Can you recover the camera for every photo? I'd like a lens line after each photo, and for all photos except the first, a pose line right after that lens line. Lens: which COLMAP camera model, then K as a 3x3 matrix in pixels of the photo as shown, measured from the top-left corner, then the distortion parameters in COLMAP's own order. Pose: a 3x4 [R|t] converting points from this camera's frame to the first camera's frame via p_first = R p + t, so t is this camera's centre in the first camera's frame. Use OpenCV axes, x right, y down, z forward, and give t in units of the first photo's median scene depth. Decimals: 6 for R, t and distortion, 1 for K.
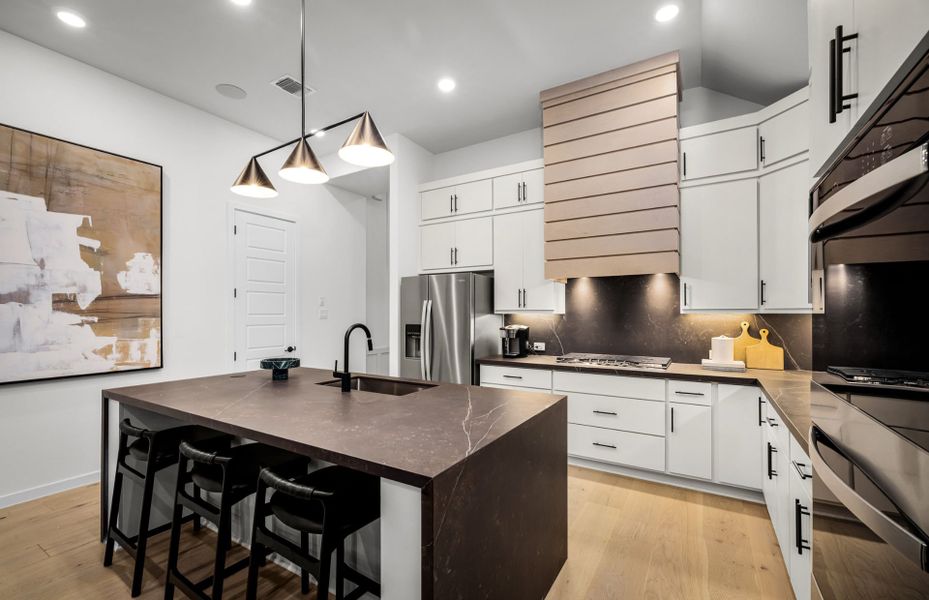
lens RADIAL K [[396.9, 0, 463.8], [0, 396.9, 316.5], [0, 0, 1]] dist [-0.001835, -0.000327]
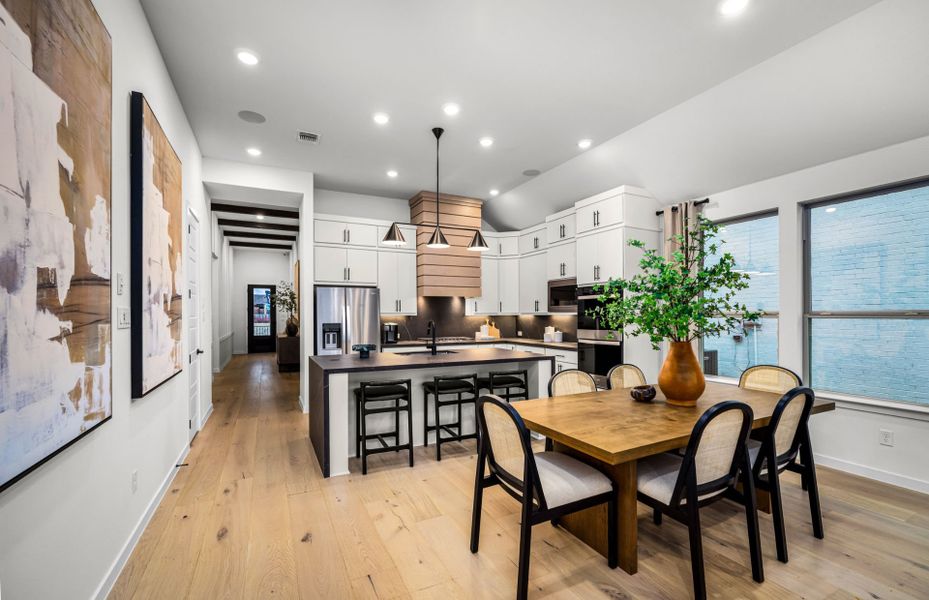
lens RADIAL K [[396.9, 0, 463.8], [0, 396.9, 316.5], [0, 0, 1]] dist [-0.001835, -0.000327]
pose [[0.521993, -0.000986, 0.852949, -1.229885], [0.008366, 0.999957, -0.003964, 0.007097], [-0.852909, 0.009205, 0.521979, -0.083006]]
